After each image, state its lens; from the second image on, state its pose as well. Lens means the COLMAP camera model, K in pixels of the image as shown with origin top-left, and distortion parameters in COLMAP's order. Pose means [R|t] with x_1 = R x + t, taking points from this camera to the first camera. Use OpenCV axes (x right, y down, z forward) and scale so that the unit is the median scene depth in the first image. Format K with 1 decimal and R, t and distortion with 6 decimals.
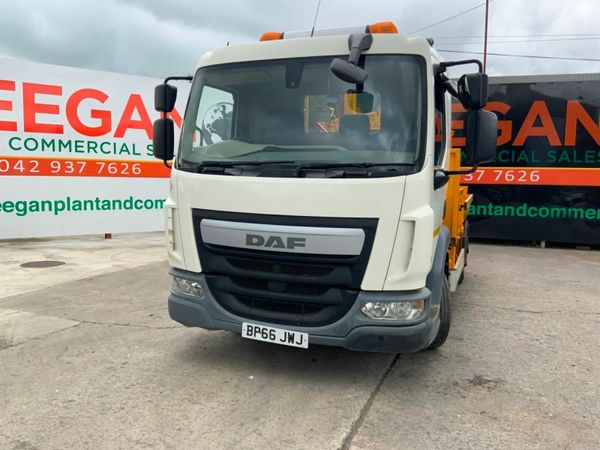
lens RADIAL K [[494.0, 0, 302.2], [0, 494.0, 226.9], [0, 0, 1]] dist [0.086628, -0.166952]
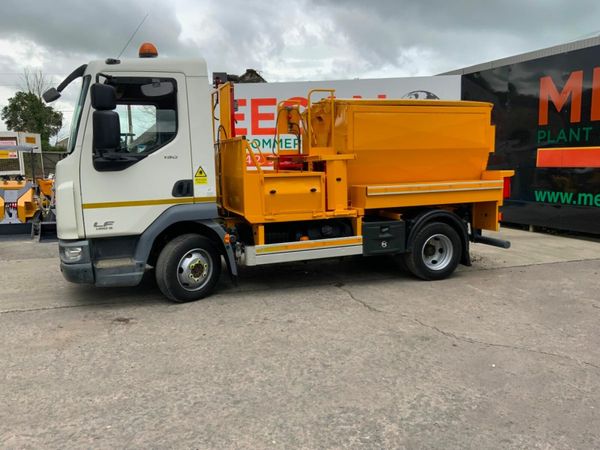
lens RADIAL K [[494.0, 0, 302.2], [0, 494.0, 226.9], [0, 0, 1]] dist [0.086628, -0.166952]
pose [[0.651330, 0.068860, -0.755663, 0.585410], [-0.062622, 0.997355, 0.036909, 0.005173], [0.756206, 0.023282, 0.653919, 0.204555]]
